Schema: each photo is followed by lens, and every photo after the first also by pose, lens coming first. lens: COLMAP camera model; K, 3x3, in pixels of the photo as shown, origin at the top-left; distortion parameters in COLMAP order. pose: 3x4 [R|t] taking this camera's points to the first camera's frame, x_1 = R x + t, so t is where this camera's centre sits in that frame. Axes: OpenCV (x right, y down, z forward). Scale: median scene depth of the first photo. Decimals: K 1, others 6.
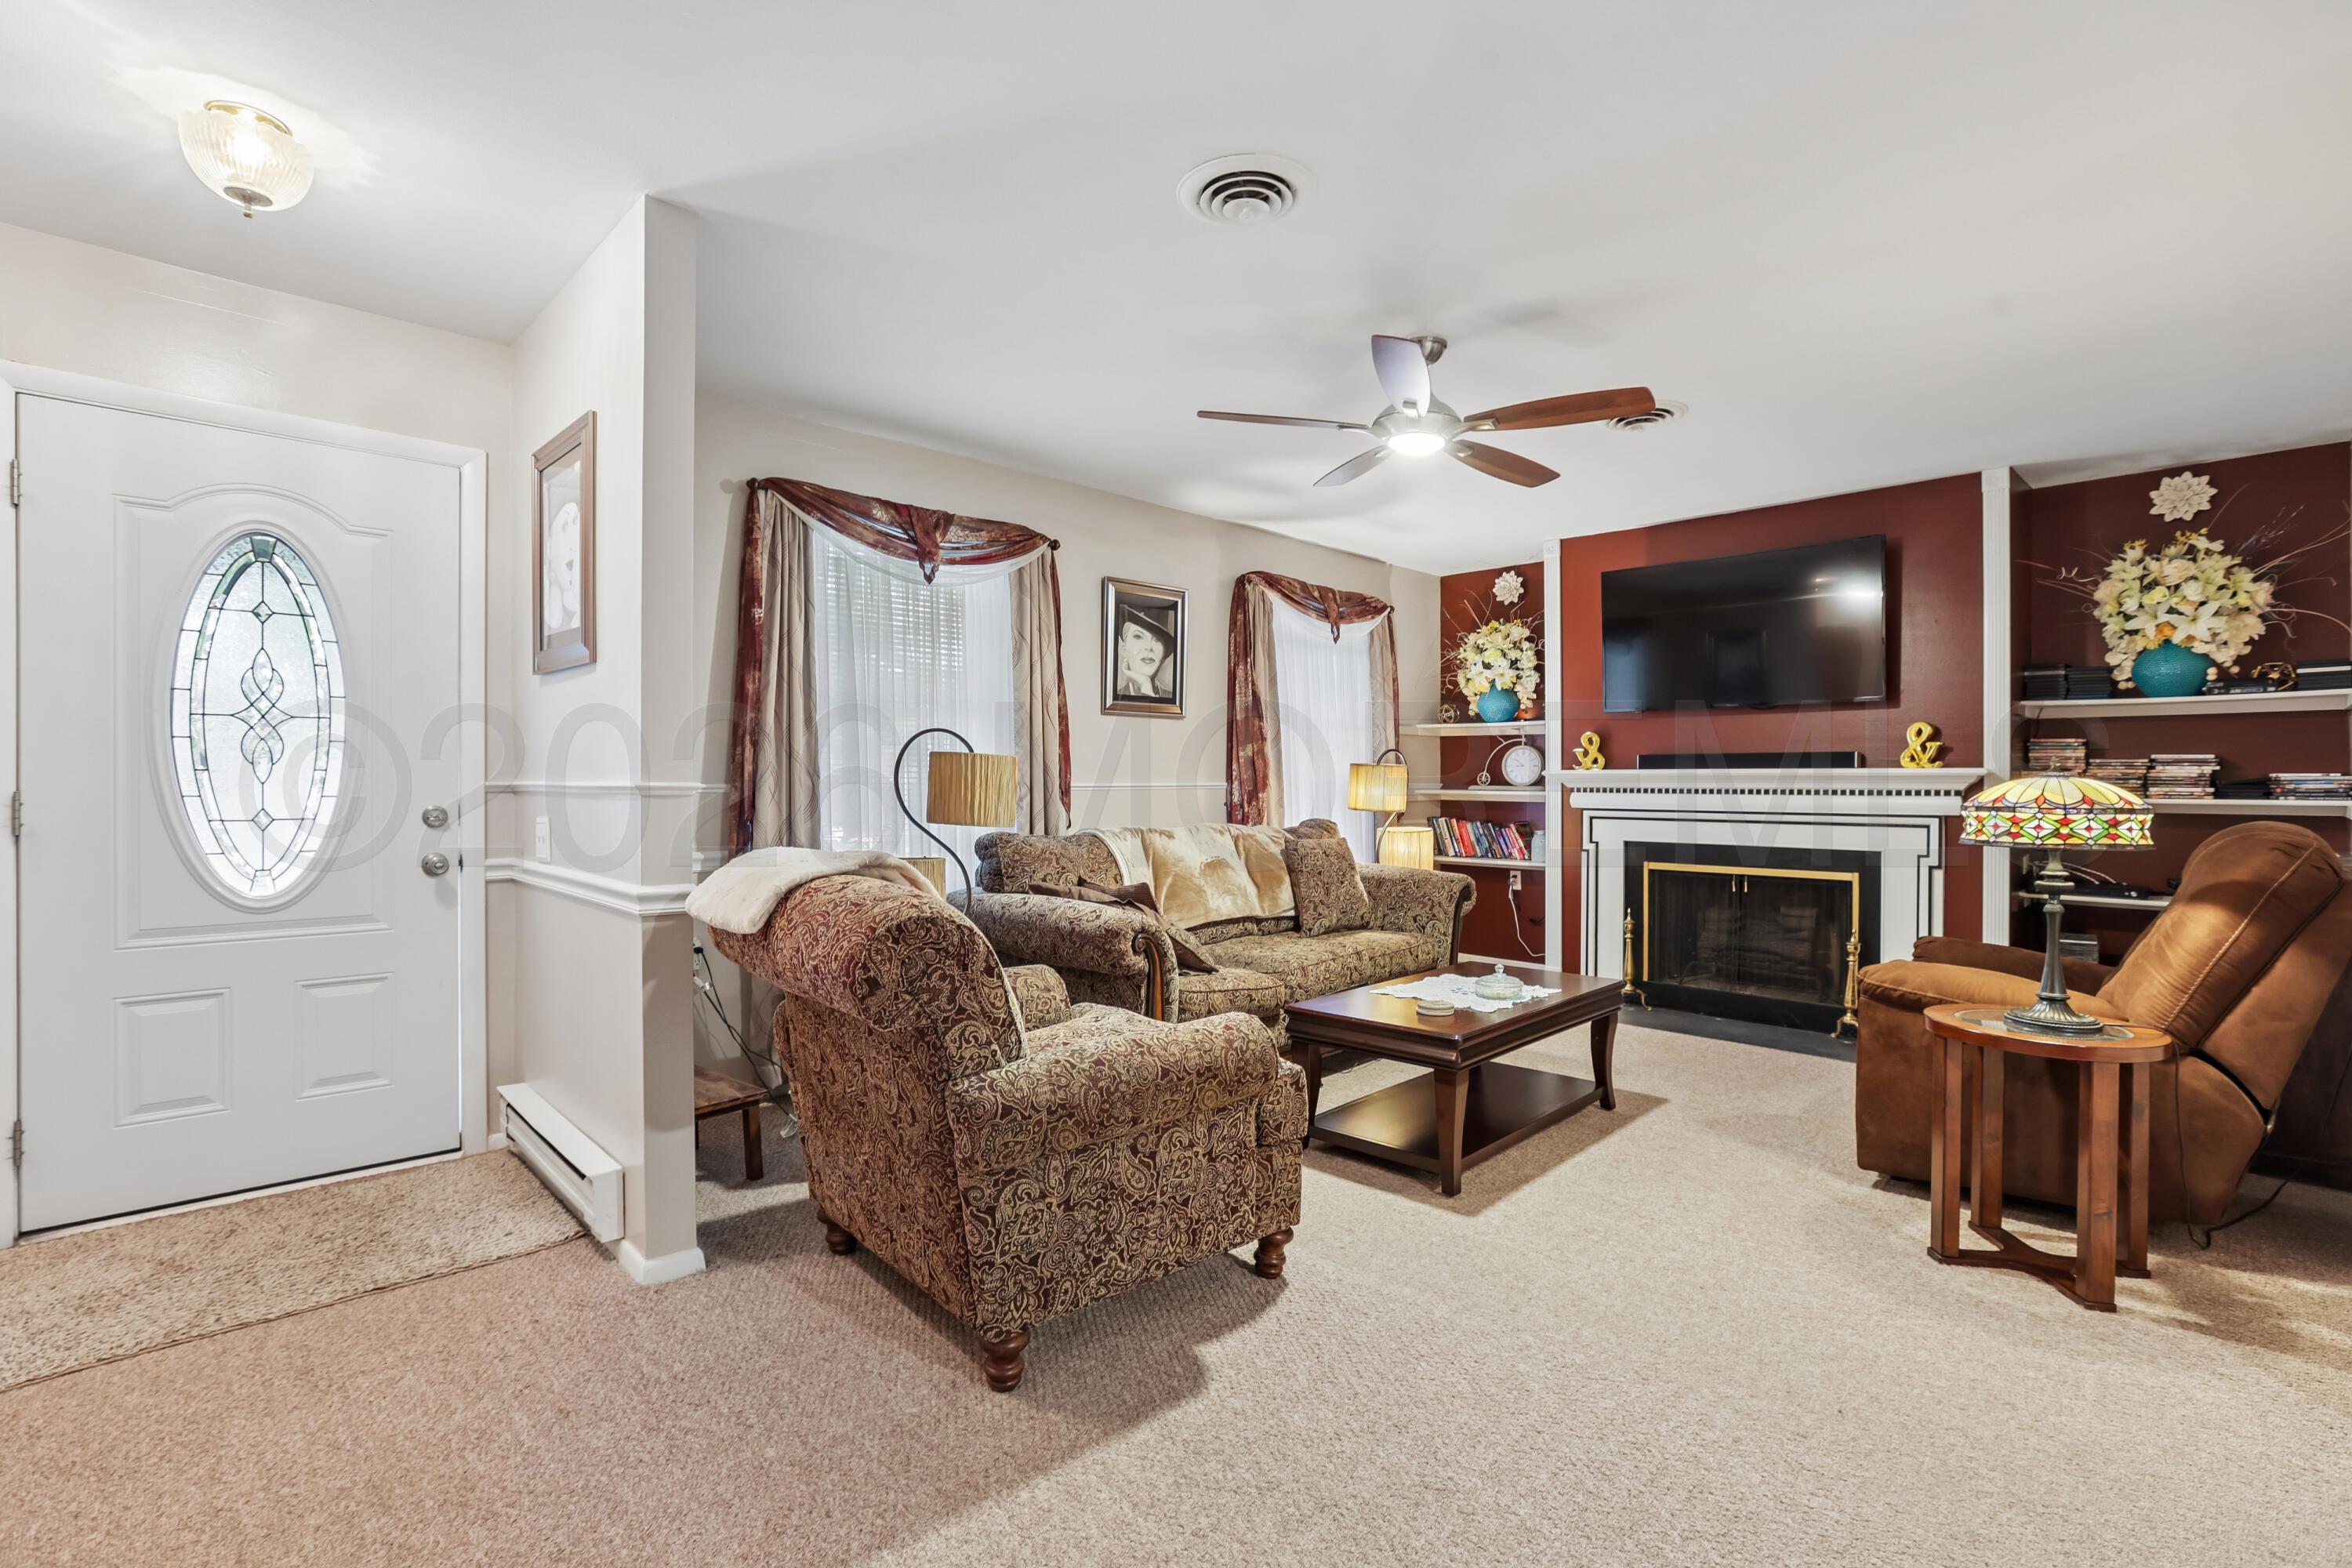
lens RADIAL K [[1081.2, 0, 1137.7], [0, 1081.2, 783.2], [0, 0, 1]] dist [-0.038347, 0.019477]
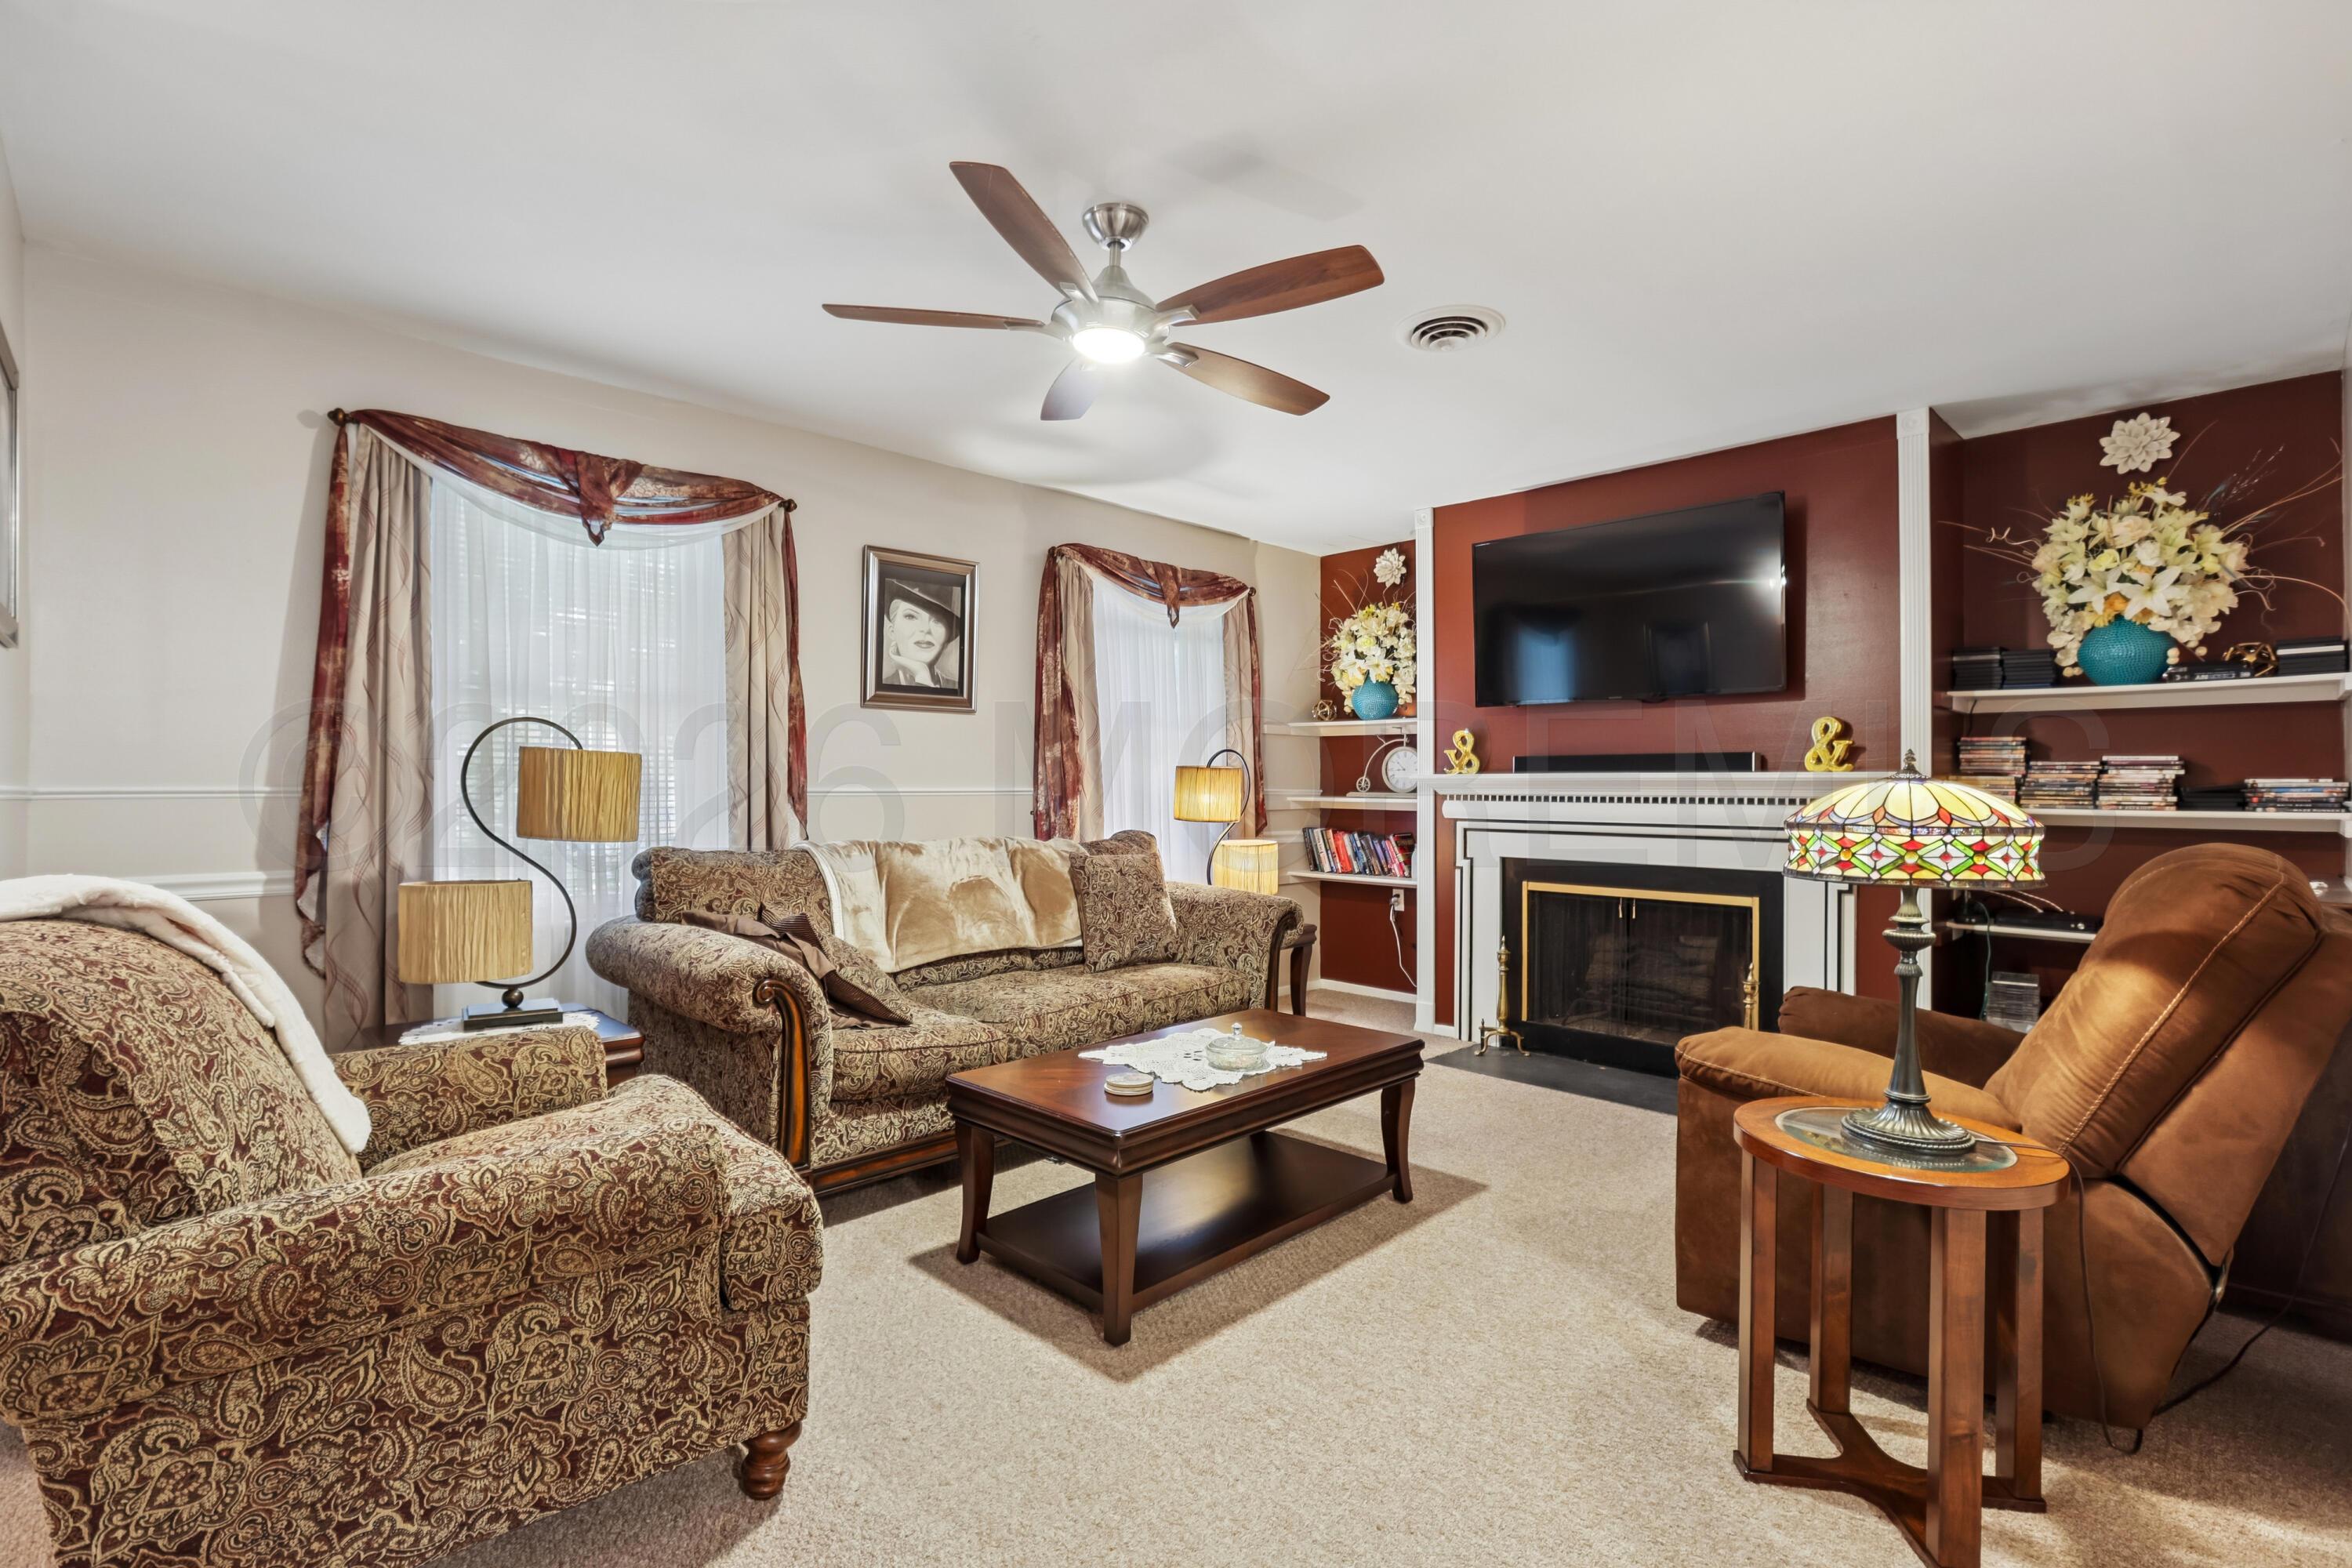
lens RADIAL K [[1079.2, 0, 1133.0], [0, 1079.2, 780.6], [0, 0, 1]] dist [-0.043833, 0.020729]
pose [[0.999968, 0.002592, -0.007523, 0.214183], [-0.002654, 0.999962, -0.008259, 0.000871], [0.007502, 0.008278, 0.999938, 0.180330]]
